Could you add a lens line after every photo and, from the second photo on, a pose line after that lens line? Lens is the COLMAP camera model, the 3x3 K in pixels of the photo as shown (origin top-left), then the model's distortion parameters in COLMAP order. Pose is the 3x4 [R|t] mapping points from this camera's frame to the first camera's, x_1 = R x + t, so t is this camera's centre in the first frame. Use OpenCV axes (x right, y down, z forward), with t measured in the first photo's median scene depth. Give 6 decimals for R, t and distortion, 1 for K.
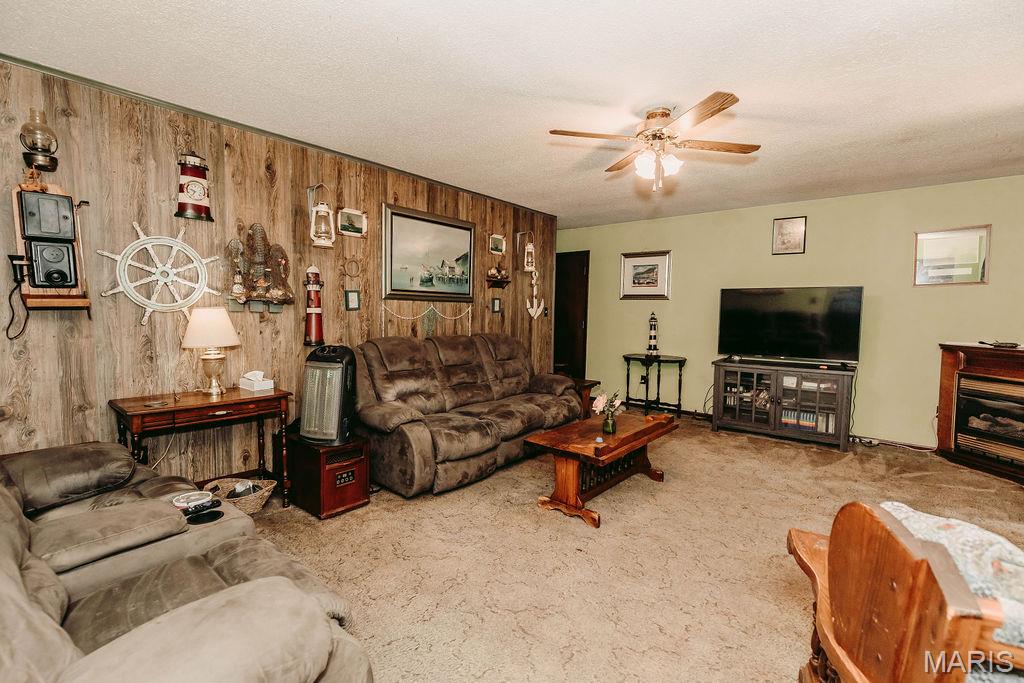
lens RADIAL K [[464.8, 0, 512.0], [0, 464.8, 341.5], [0, 0, 1]] dist [0.009189, -0.000890]
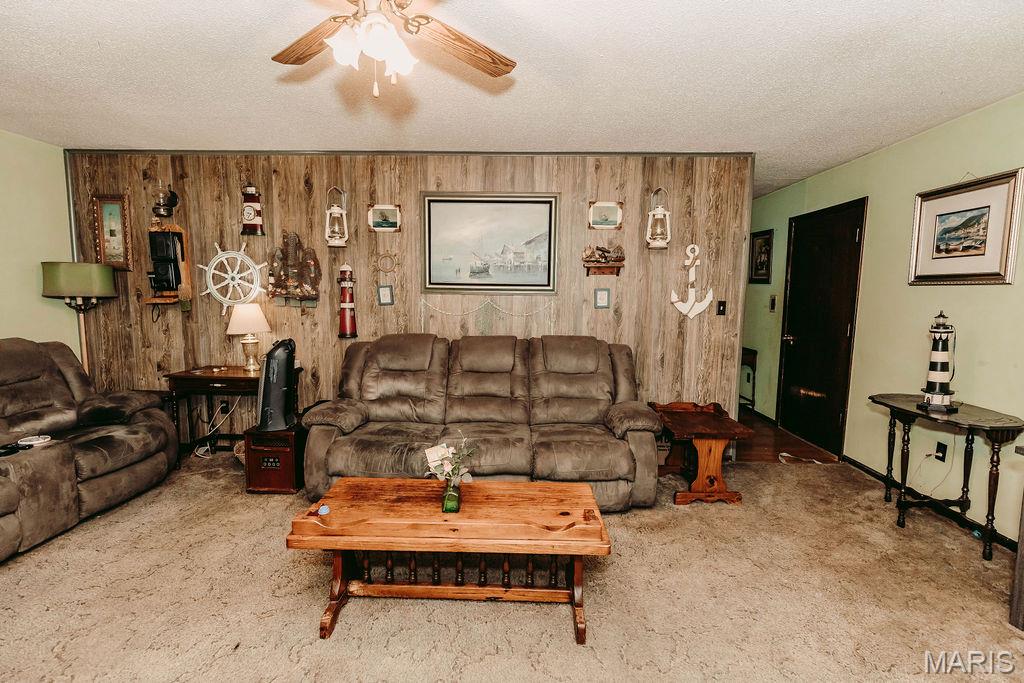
lens RADIAL K [[464.8, 0, 512.0], [0, 464.8, 341.5], [0, 0, 1]] dist [0.009189, -0.000890]
pose [[0.623143, 0.073844, -0.778614, 0.648115], [-0.052483, 0.997237, 0.052576, -0.058255], [0.780345, 0.008102, 0.625297, 0.603994]]
